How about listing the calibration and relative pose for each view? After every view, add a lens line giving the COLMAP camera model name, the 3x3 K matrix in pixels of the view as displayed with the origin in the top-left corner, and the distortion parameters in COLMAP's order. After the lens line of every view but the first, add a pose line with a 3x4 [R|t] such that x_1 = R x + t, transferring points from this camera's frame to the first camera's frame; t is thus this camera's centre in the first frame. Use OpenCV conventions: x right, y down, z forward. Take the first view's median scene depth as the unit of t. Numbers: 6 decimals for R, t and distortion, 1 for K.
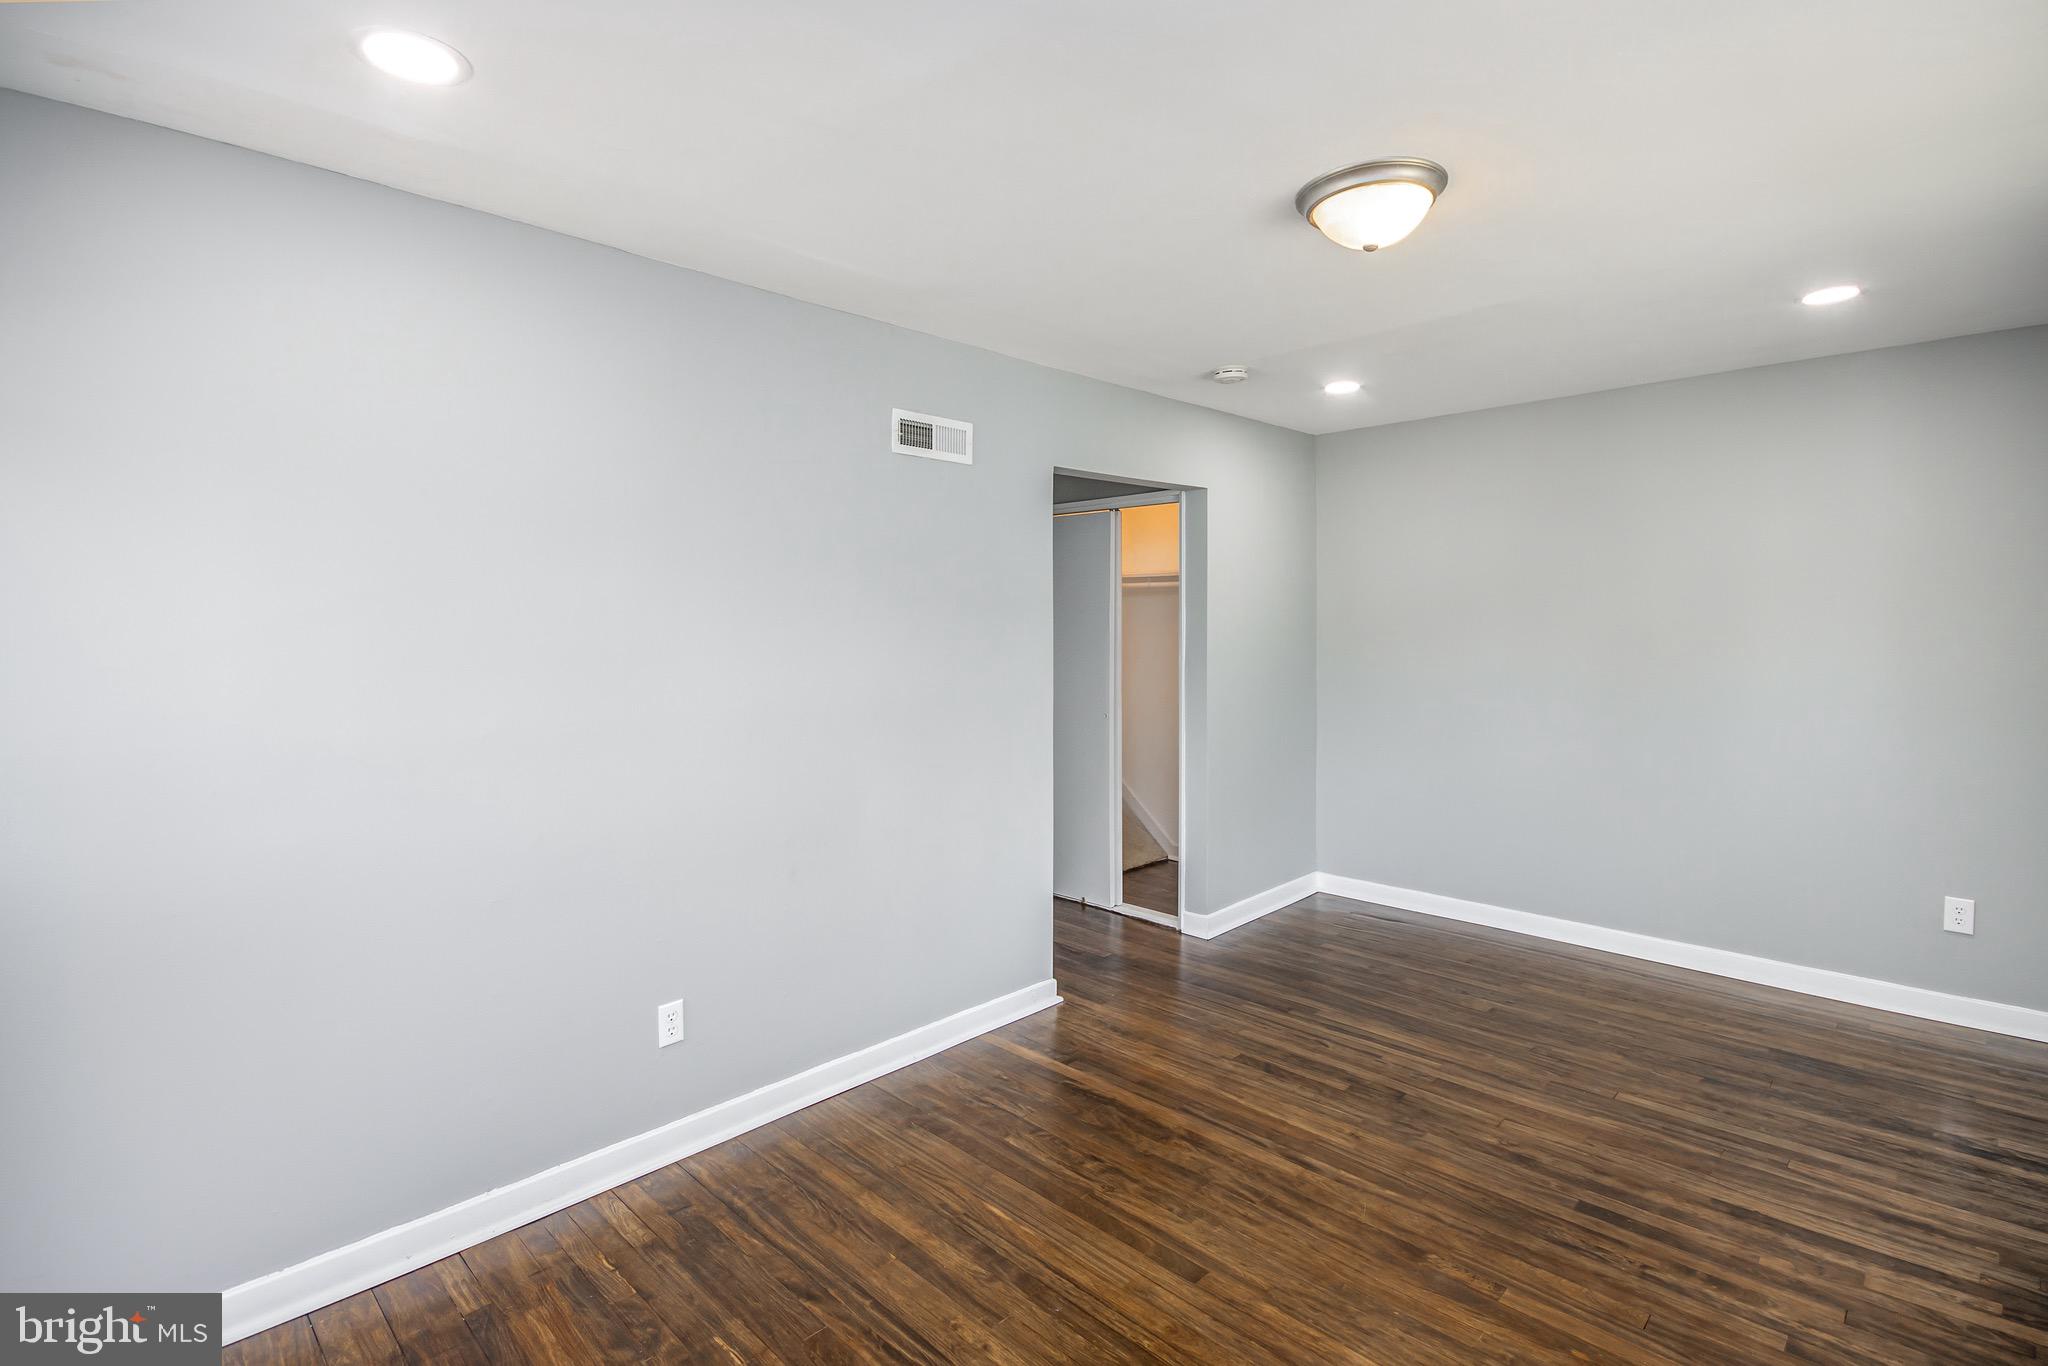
lens RADIAL K [[982.8, 0, 1025.4], [0, 982.8, 634.6], [0, 0, 1]] dist [0.000450, -0.009416]
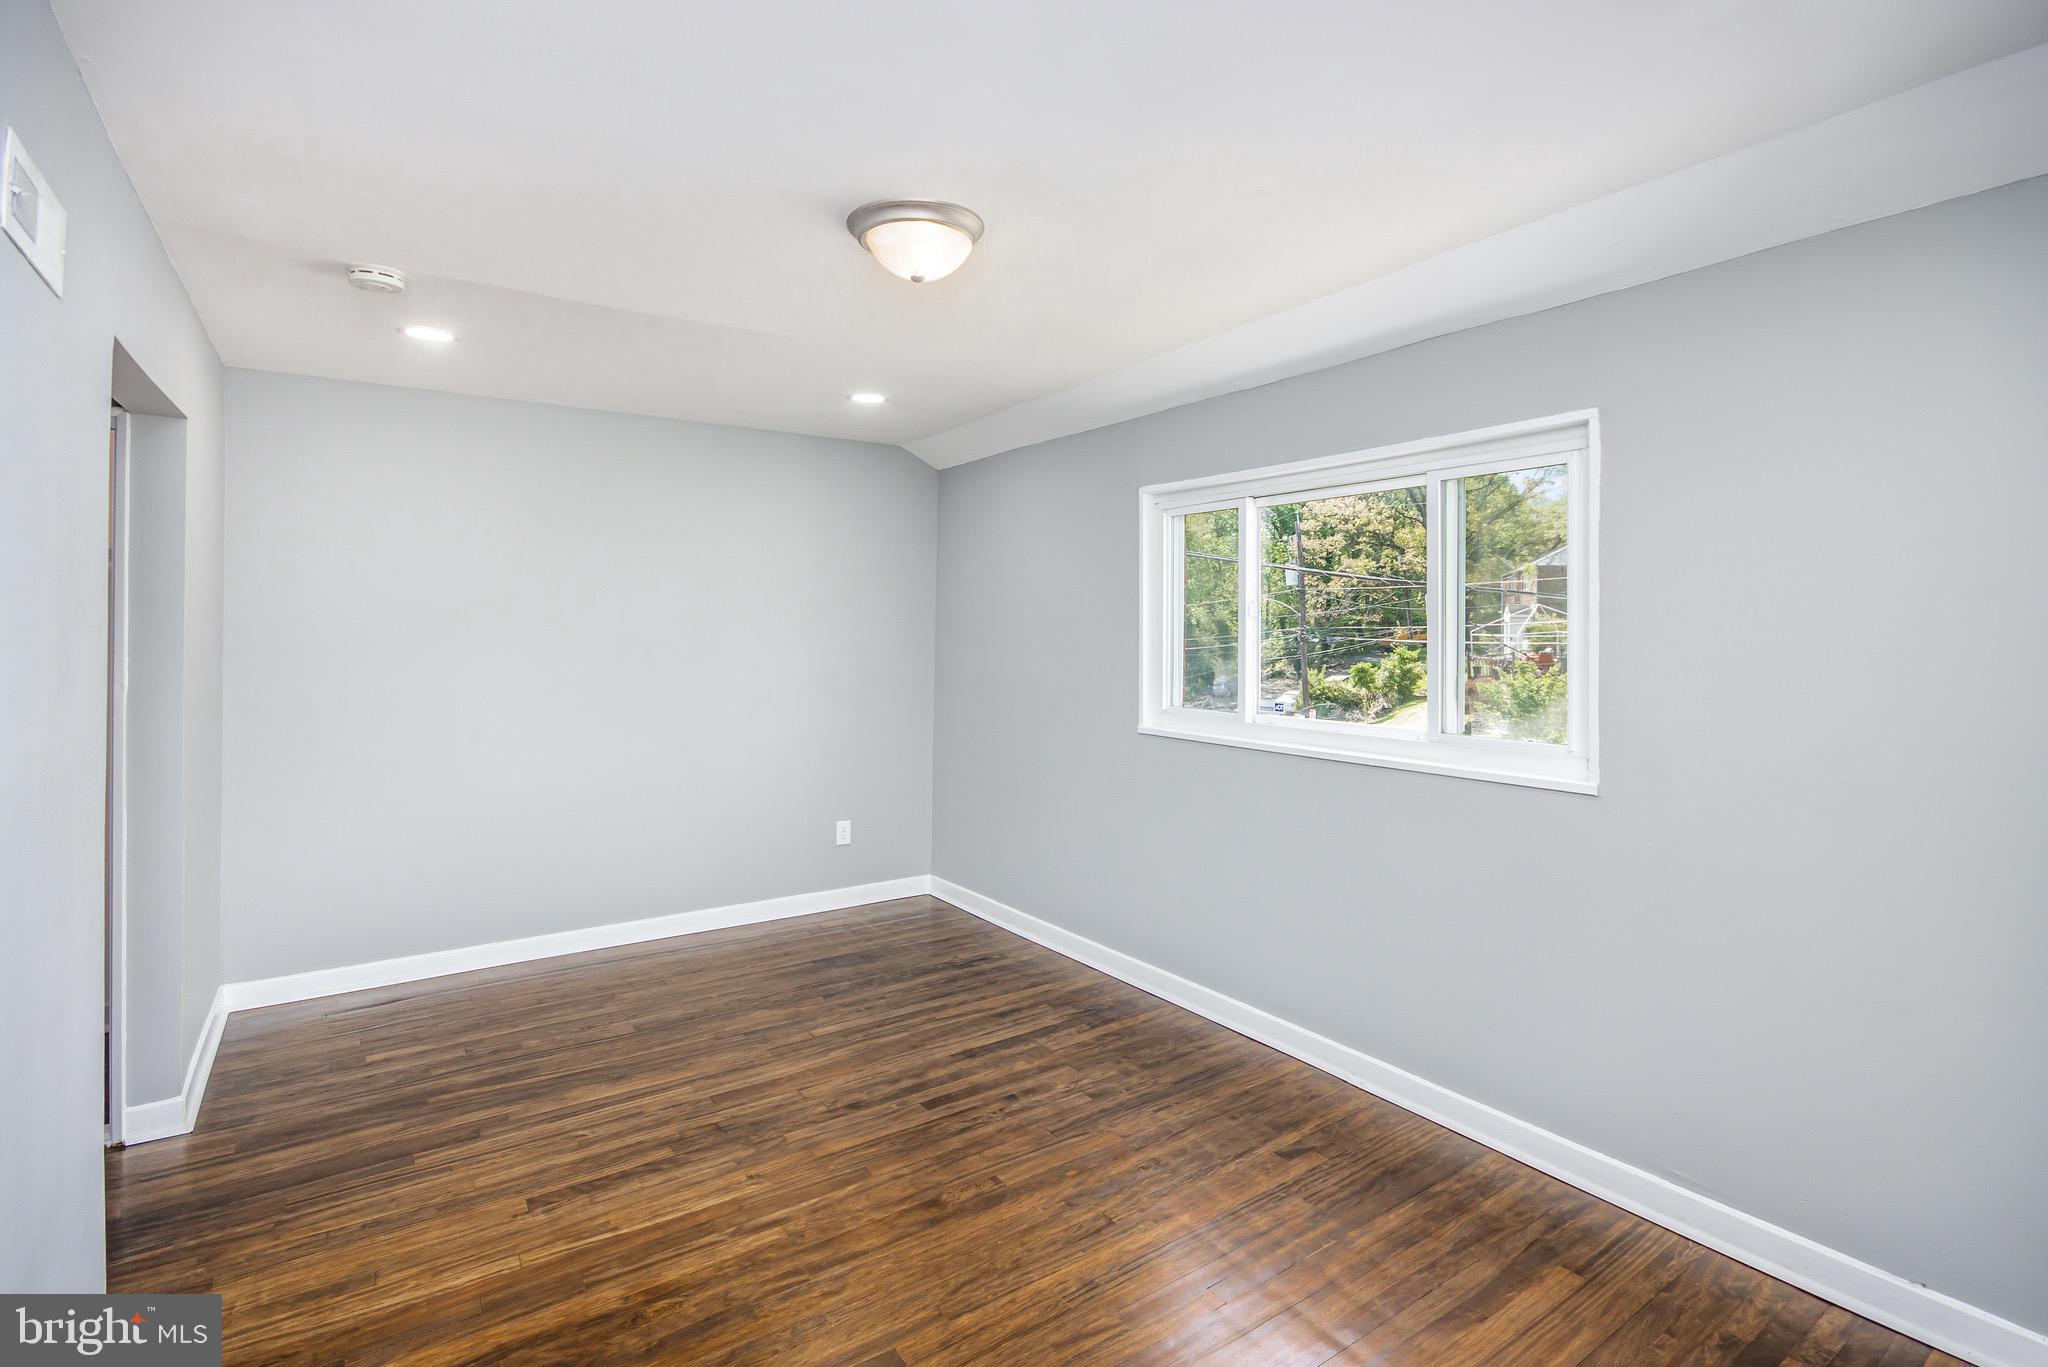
lens RADIAL K [[958.3, 0, 1049.9], [0, 958.3, 639.6], [0, 0, 1]] dist [-0.000560, -0.000352]
pose [[0.167526, -0.002315, 0.985865, -0.527748], [0.009738, 0.999952, 0.000693, -0.003591], [-0.985820, 0.009484, 0.167540, 0.563420]]
